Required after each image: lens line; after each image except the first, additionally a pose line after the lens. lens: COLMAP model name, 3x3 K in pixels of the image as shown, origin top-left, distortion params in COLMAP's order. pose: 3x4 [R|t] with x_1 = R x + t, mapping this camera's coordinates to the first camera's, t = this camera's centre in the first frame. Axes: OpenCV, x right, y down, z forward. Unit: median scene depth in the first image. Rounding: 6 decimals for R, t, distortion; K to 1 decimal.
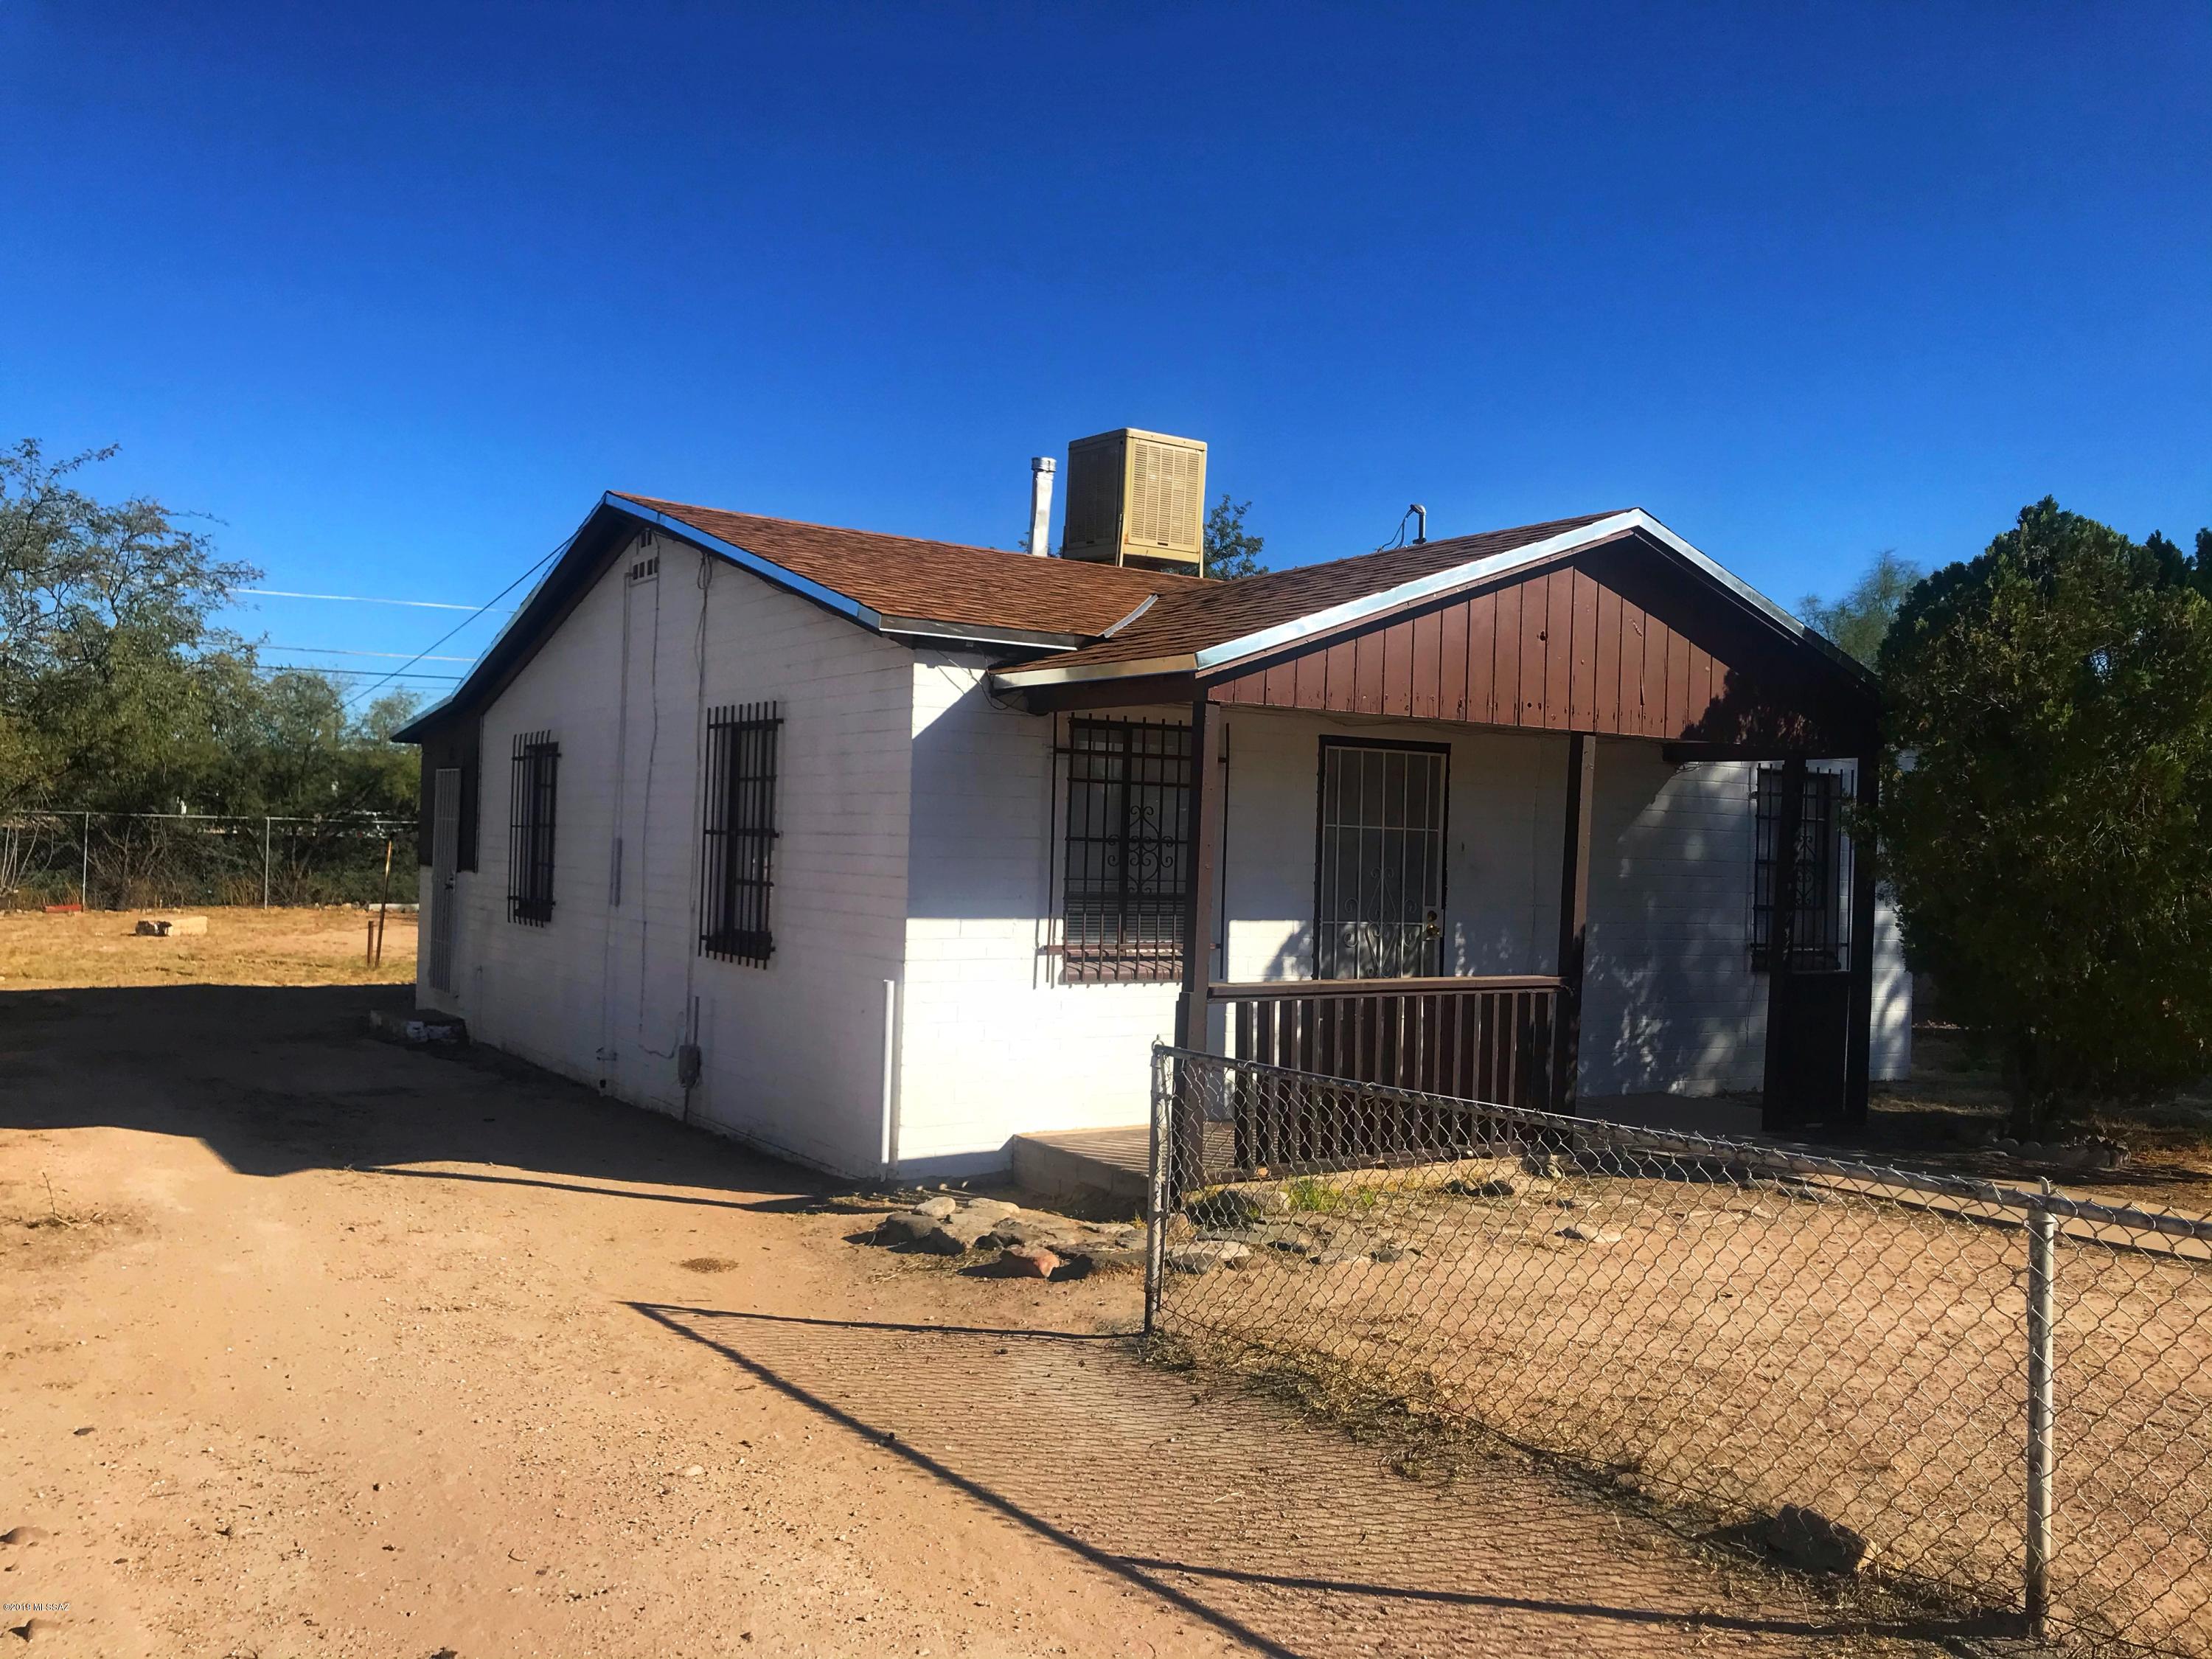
lens RADIAL K [[1825.2, 0, 1086.5], [0, 1825.2, 827.9], [0, 0, 1]] dist [0.055583, -0.062218]
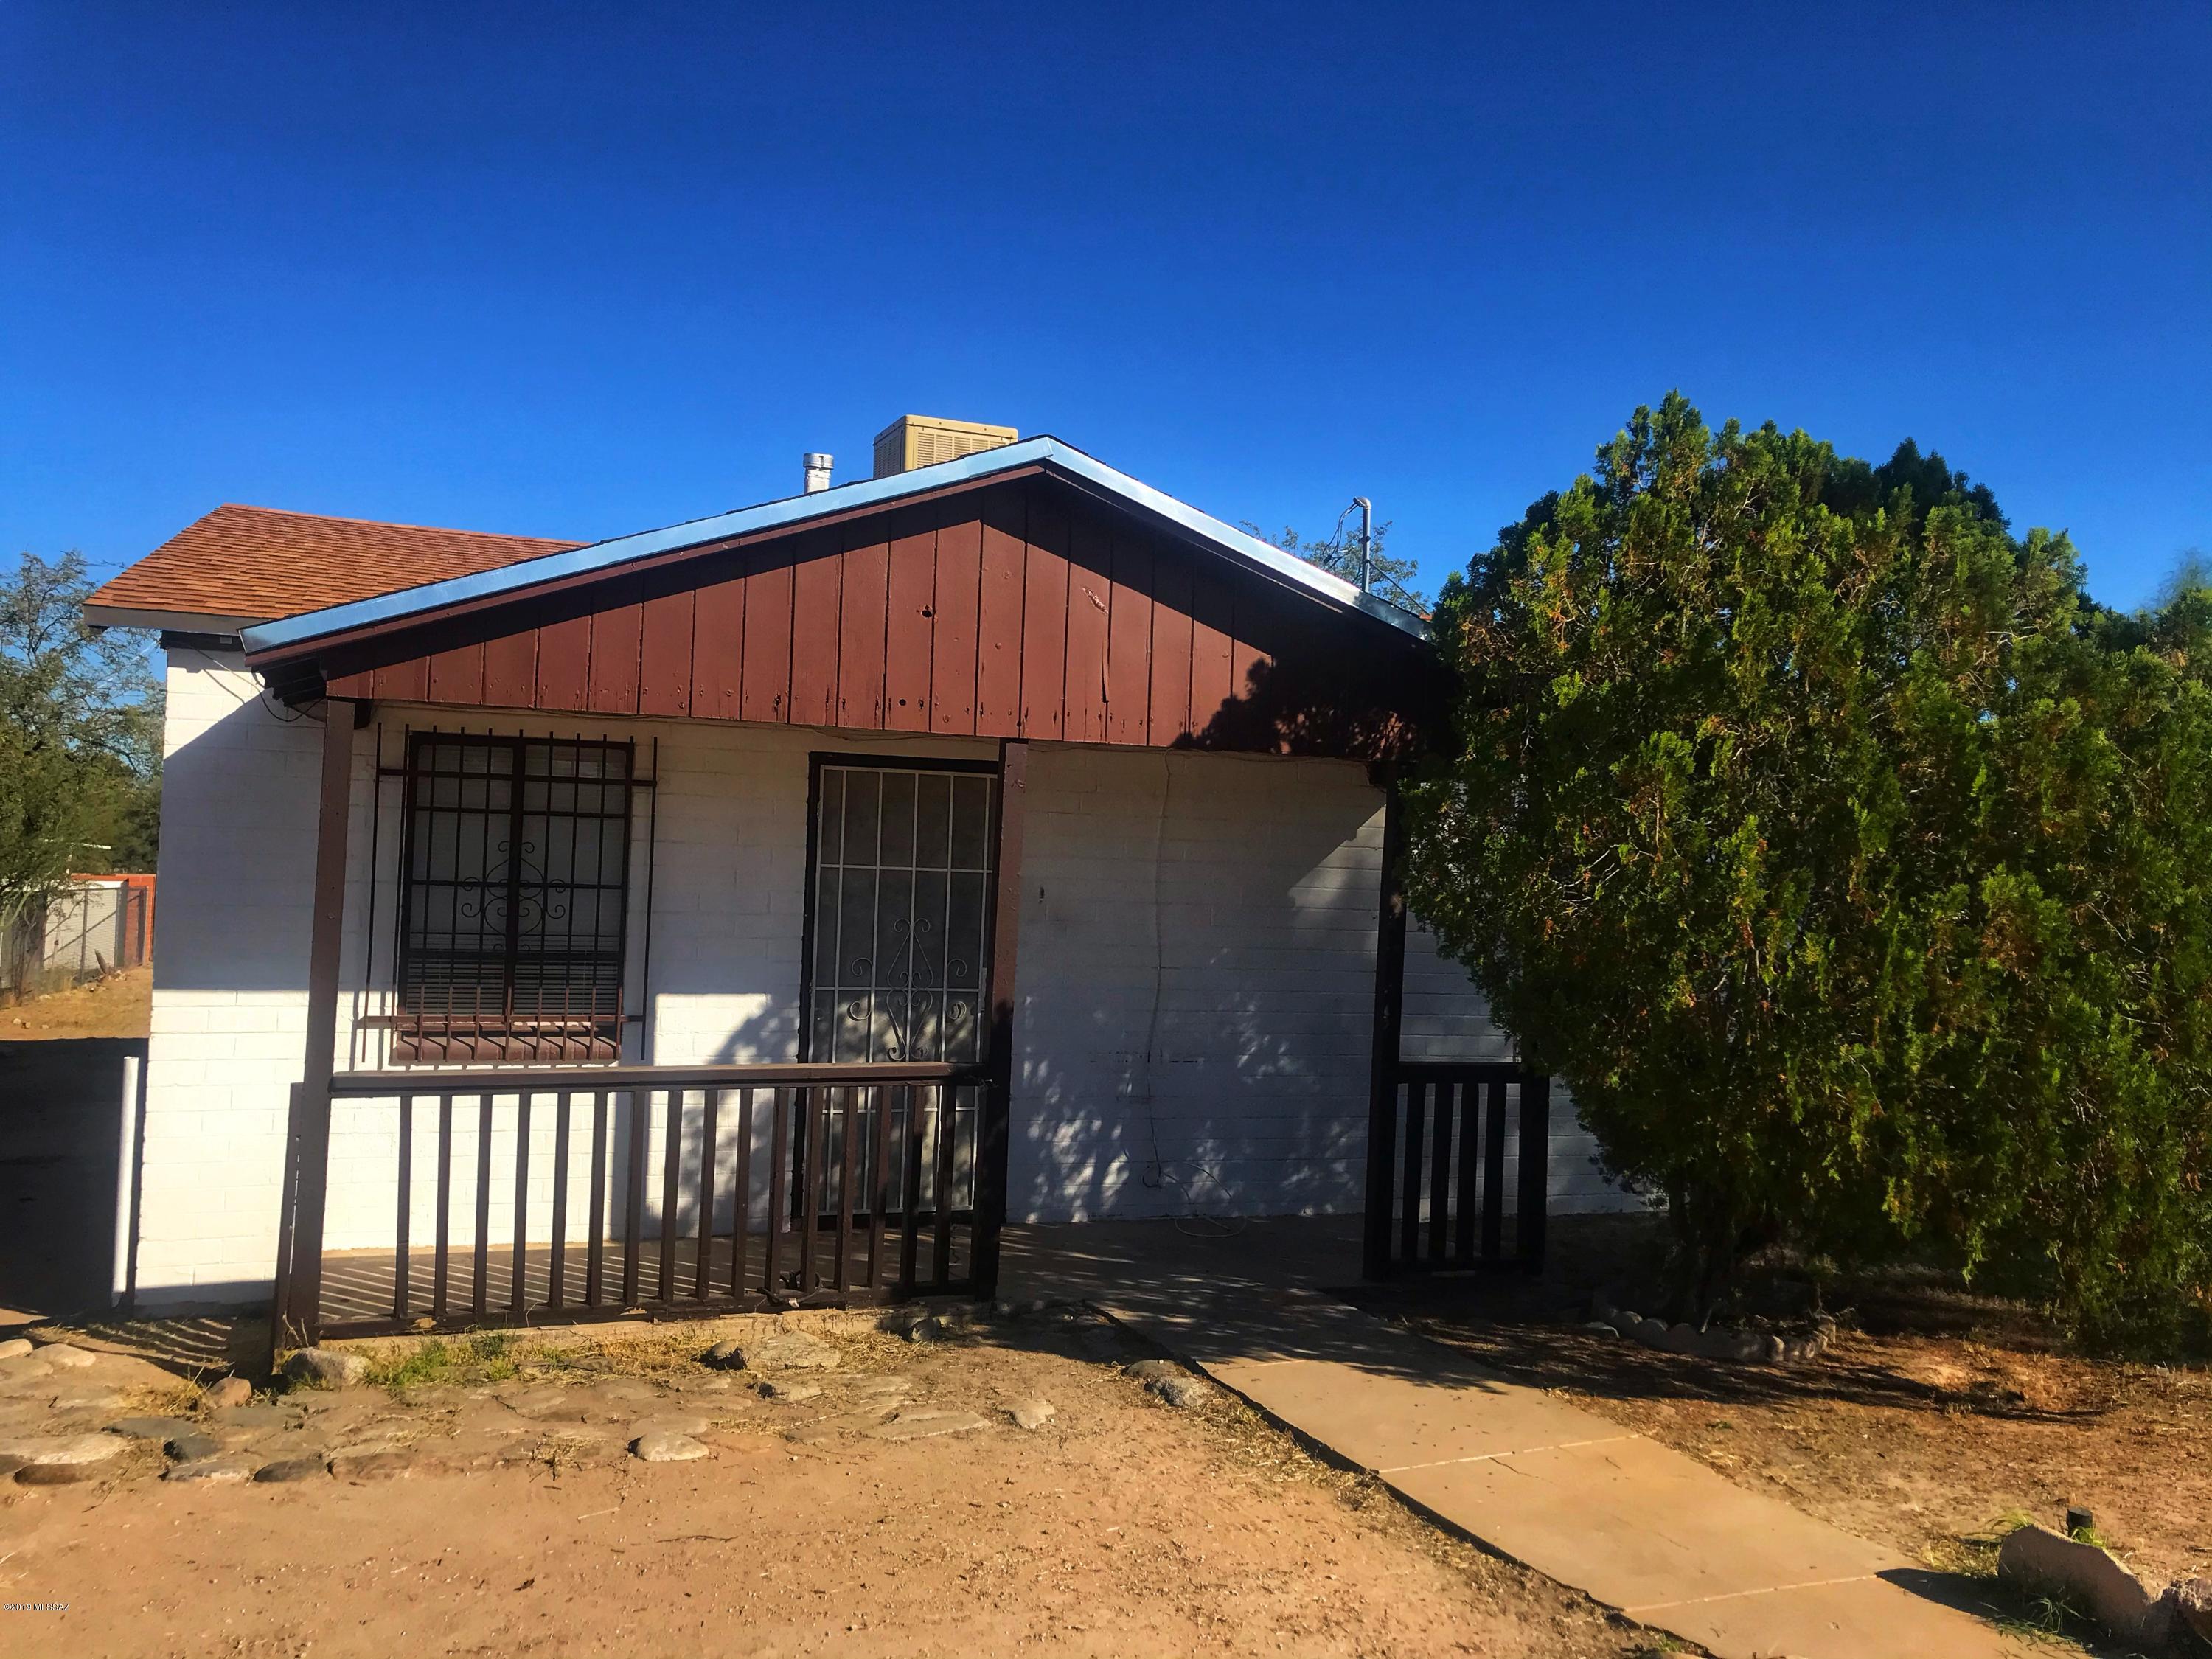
lens RADIAL K [[1825.2, 0, 1086.6], [0, 1825.2, 825.4], [0, 0, 1]] dist [0.055583, -0.062218]
pose [[0.978191, -0.007925, -0.207558, 0.430815], [0.001411, 0.999502, -0.031516, 0.006347], [0.207704, 0.030536, 0.977715, 0.260799]]
